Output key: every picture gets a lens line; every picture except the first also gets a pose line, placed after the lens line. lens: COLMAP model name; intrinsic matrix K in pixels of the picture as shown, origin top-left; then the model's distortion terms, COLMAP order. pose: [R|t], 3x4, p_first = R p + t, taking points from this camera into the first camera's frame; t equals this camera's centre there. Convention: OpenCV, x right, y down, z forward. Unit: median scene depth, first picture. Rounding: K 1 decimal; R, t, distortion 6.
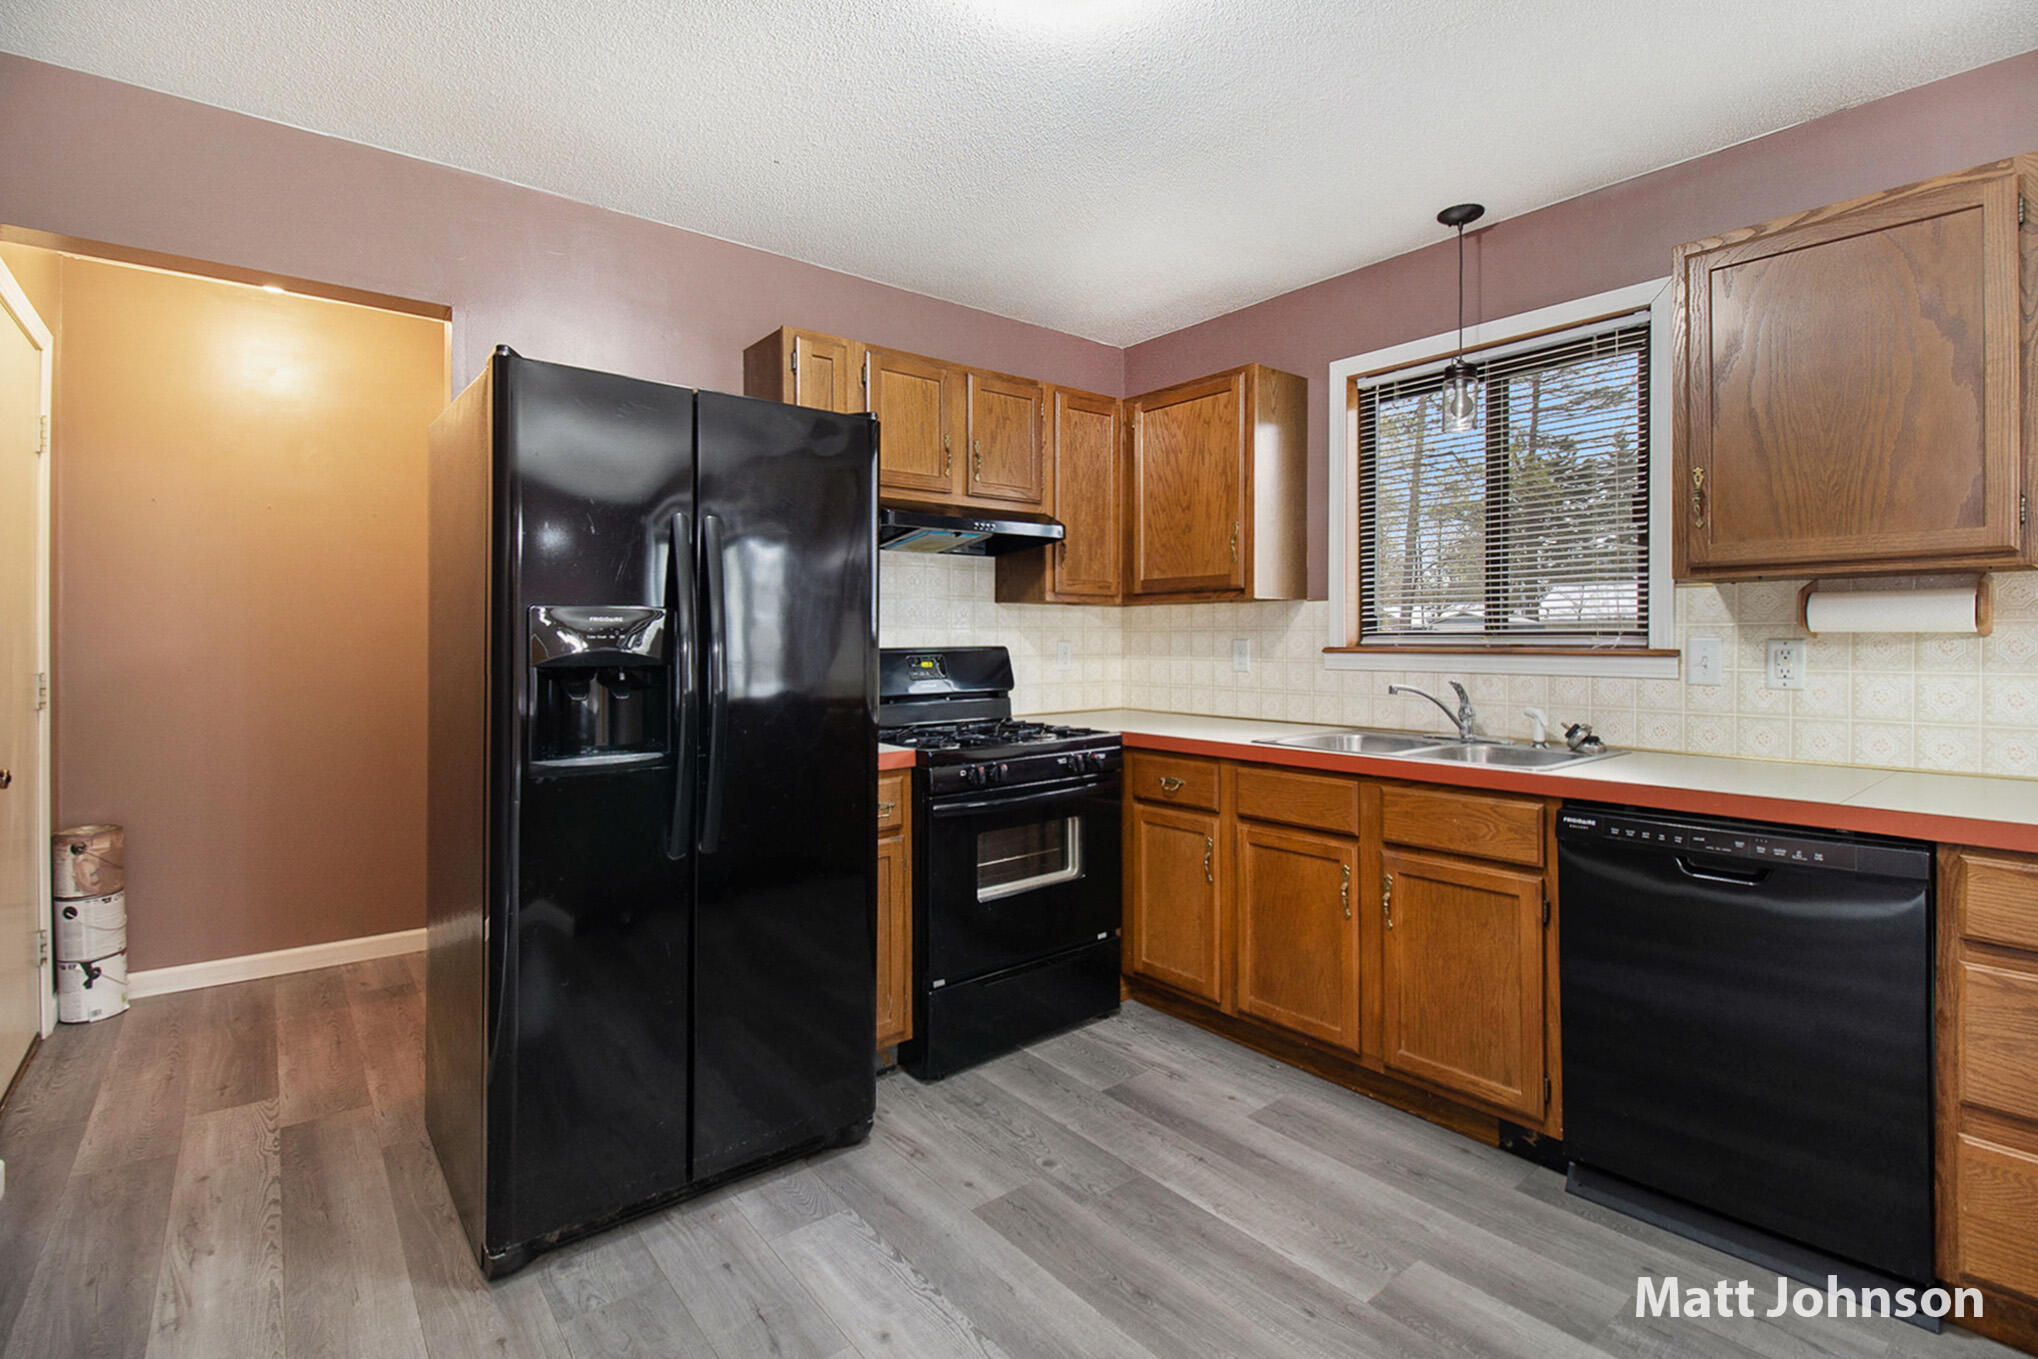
lens RADIAL K [[936.5, 0, 1030.6], [0, 936.5, 651.0], [0, 0, 1]] dist [0.002413, -0.010677]
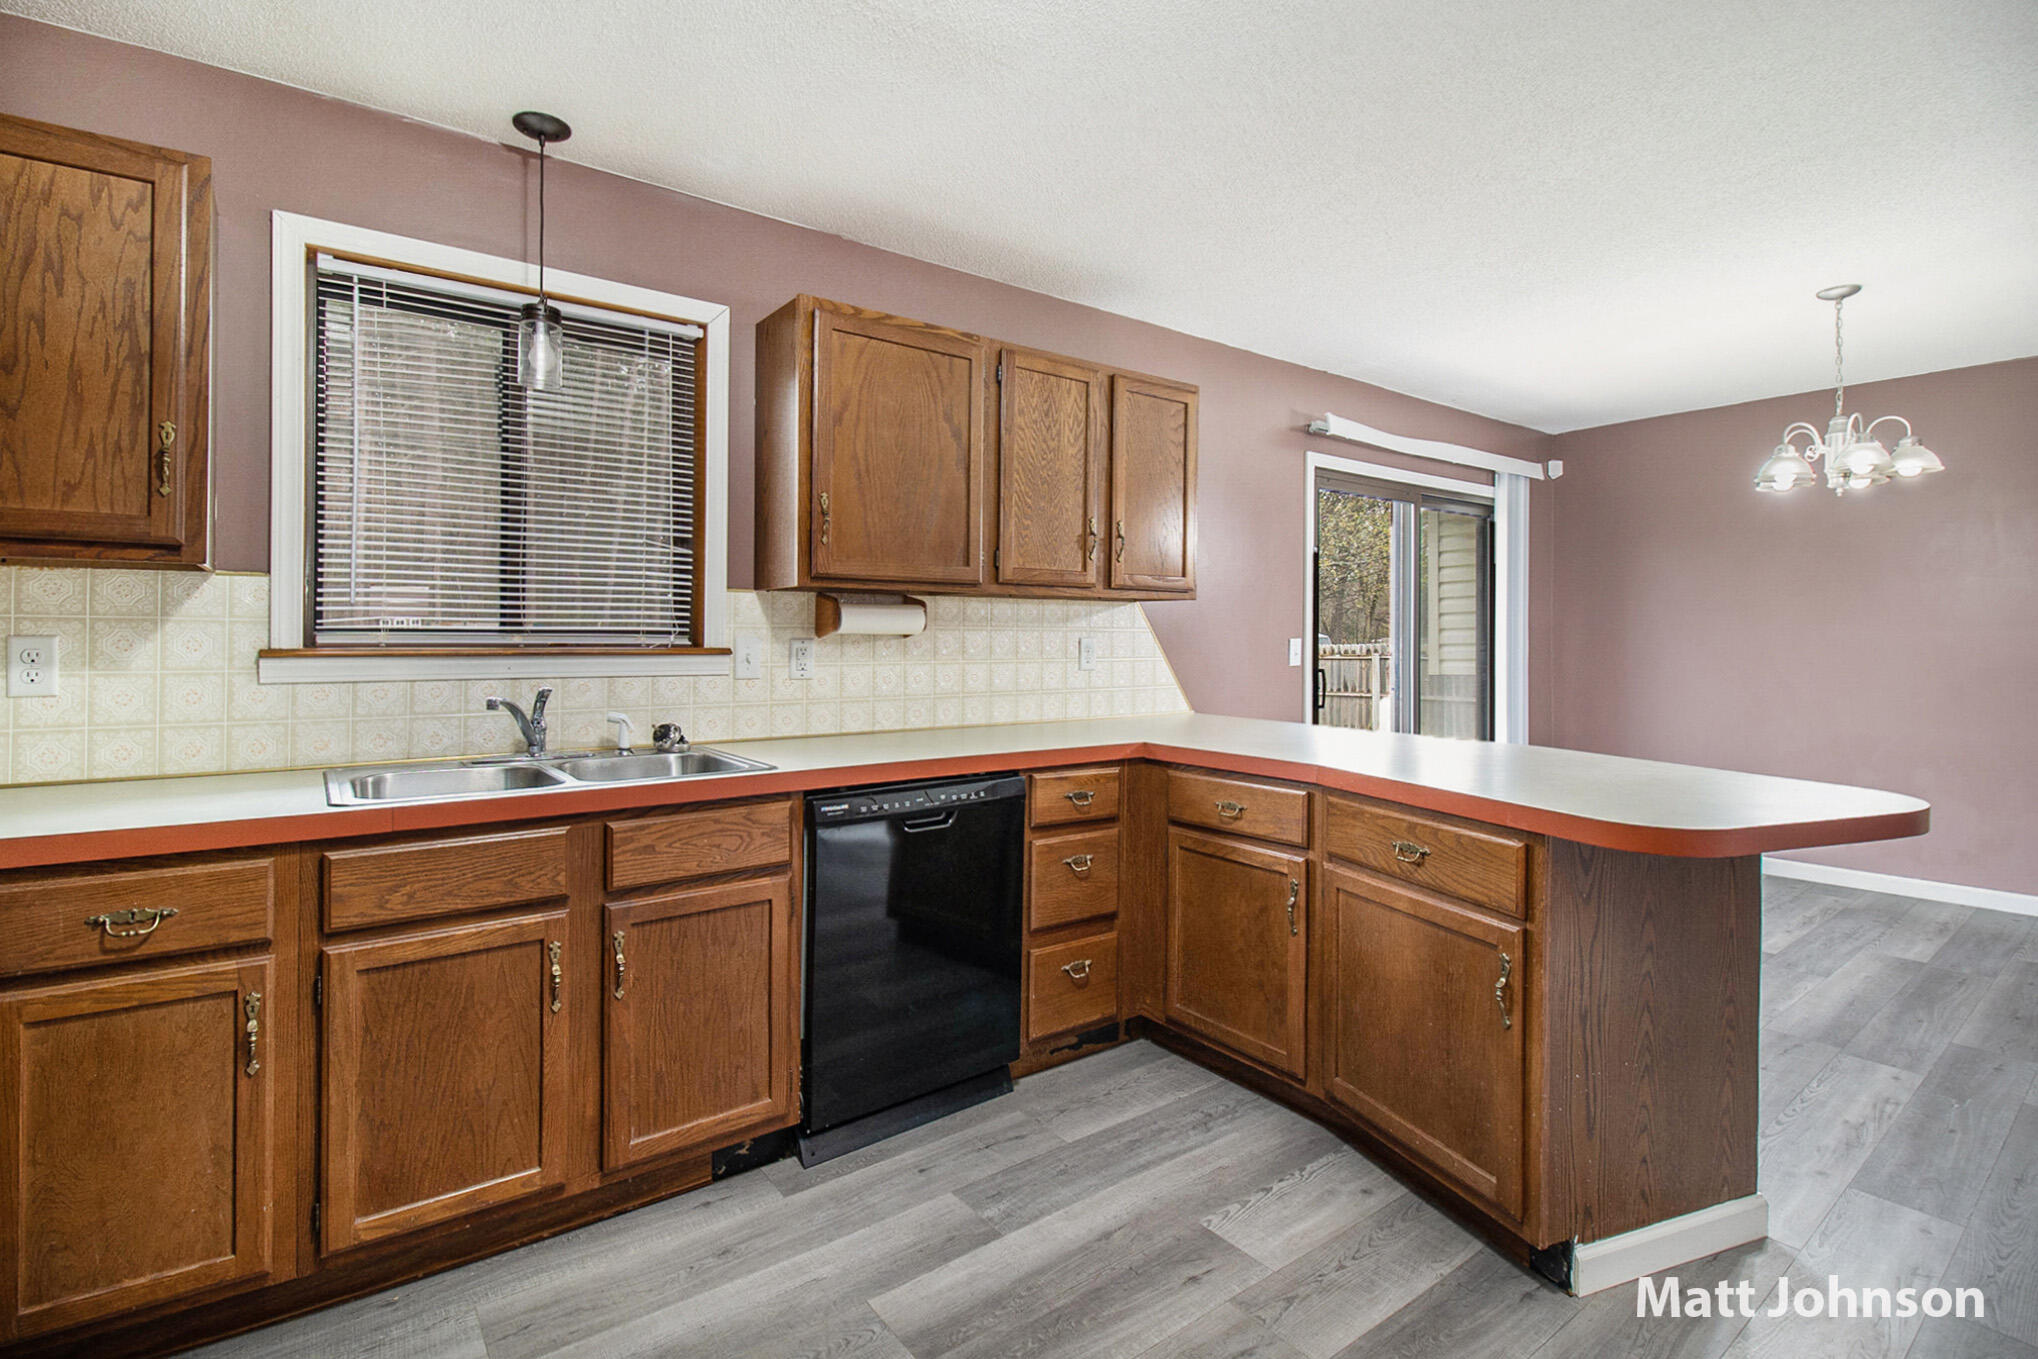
lens RADIAL K [[936.5, 0, 996.7], [0, 936.5, 646.8], [0, 0, 1]] dist [0.002413, -0.010677]
pose [[0.066612, -0.004556, 0.997769, -0.343134], [0.009876, 0.999944, 0.003906, -0.003428], [-0.997730, 0.009594, 0.066653, 0.543103]]
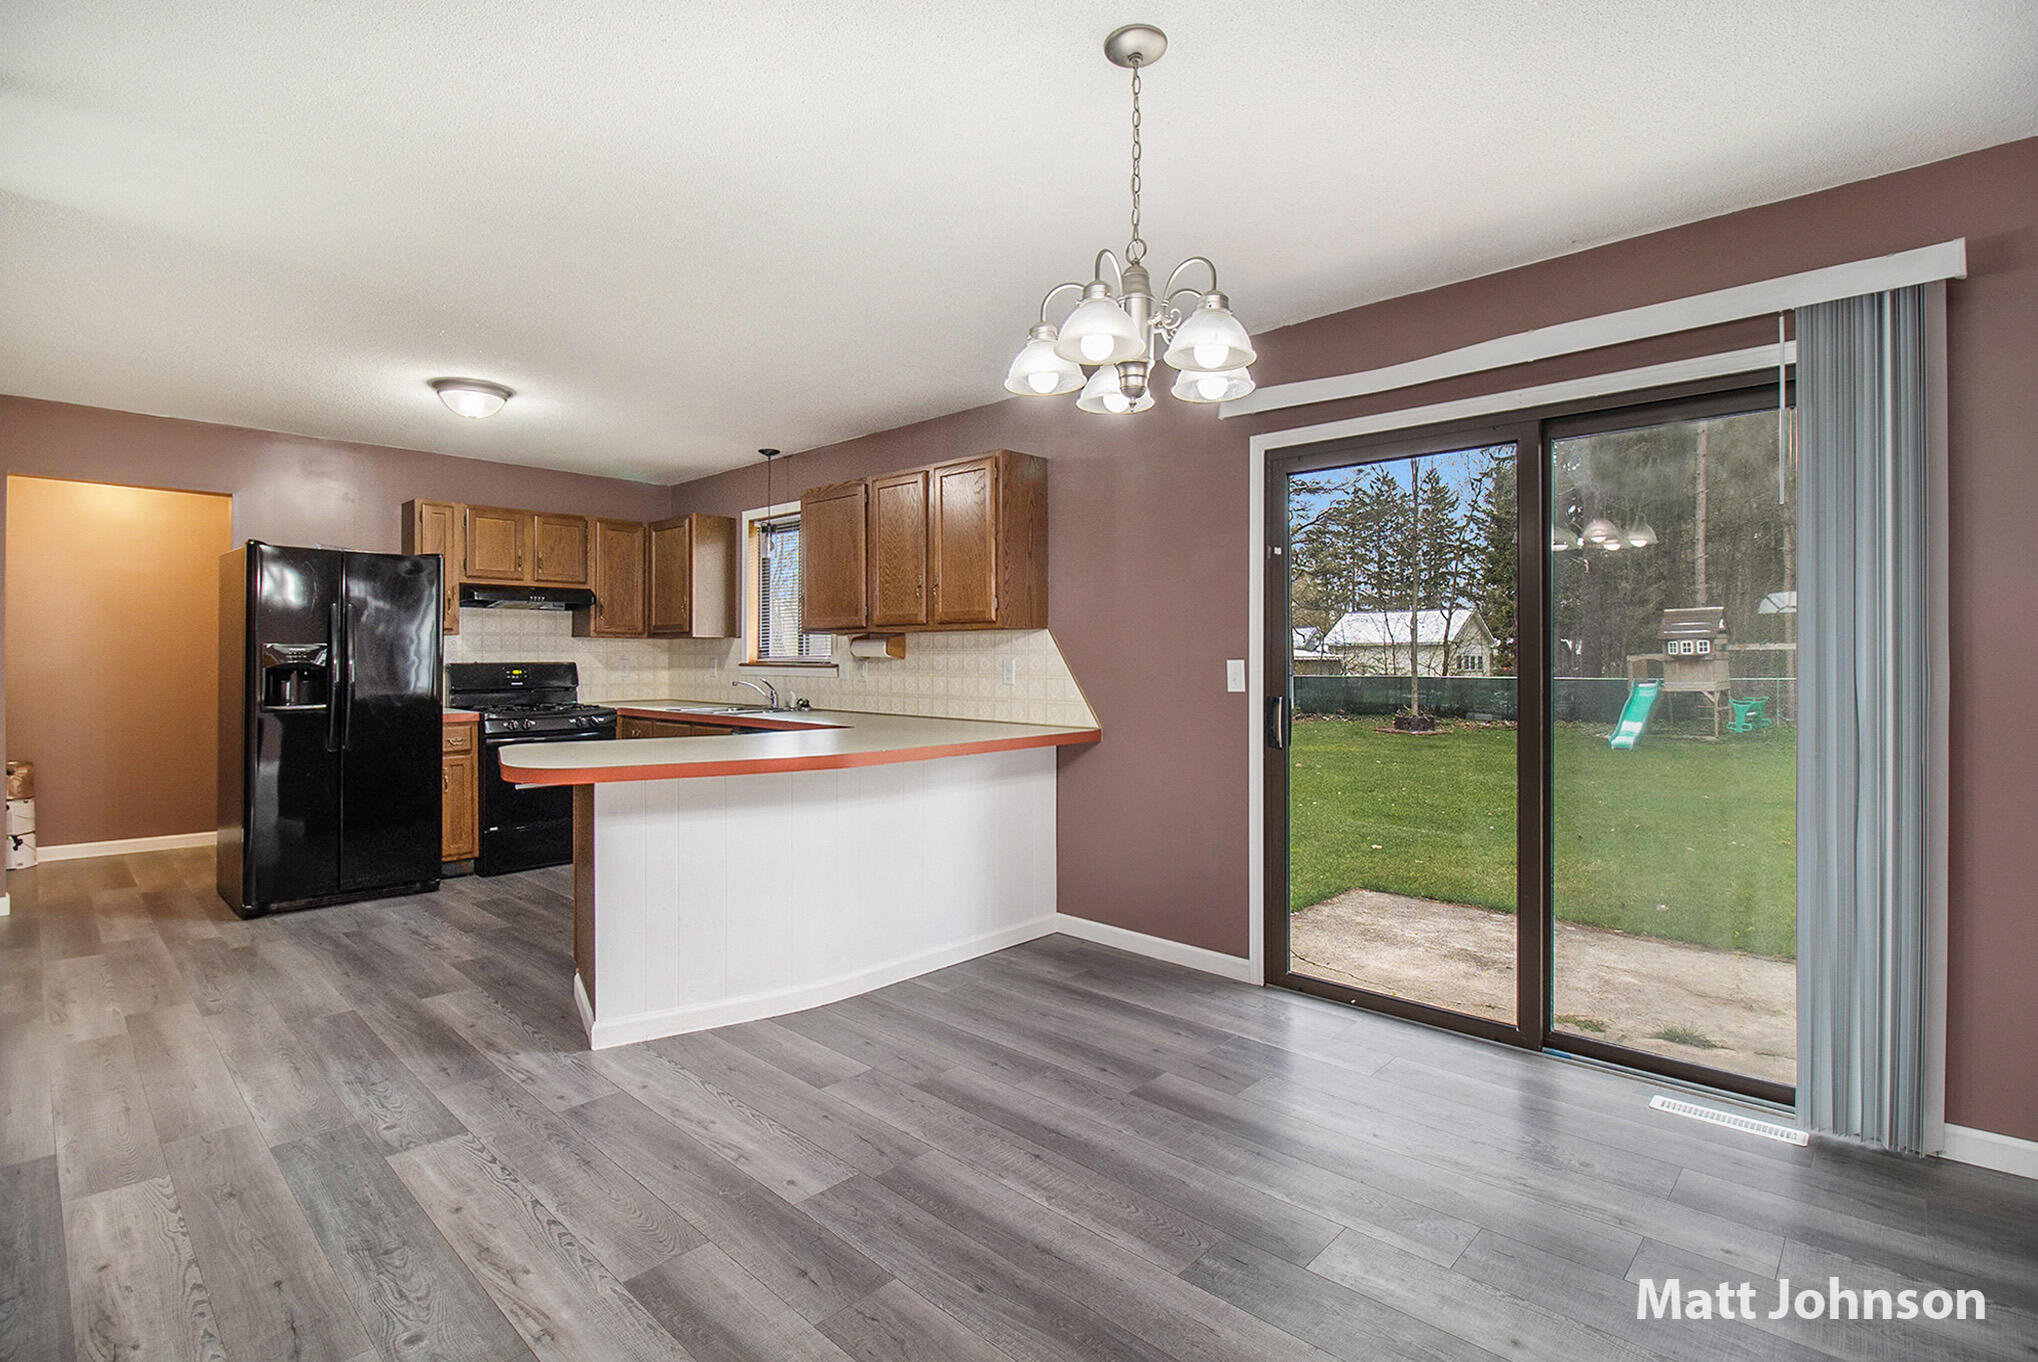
lens RADIAL K [[936.5, 0, 998.6], [0, 936.5, 674.6], [0, 0, 1]] dist [0.002413, -0.010677]
pose [[0.993055, 0.002328, 0.117624, 0.718048], [-0.003062, 0.999977, 0.006058, 0.006973], [-0.117607, -0.006376, 0.993040, -1.087169]]
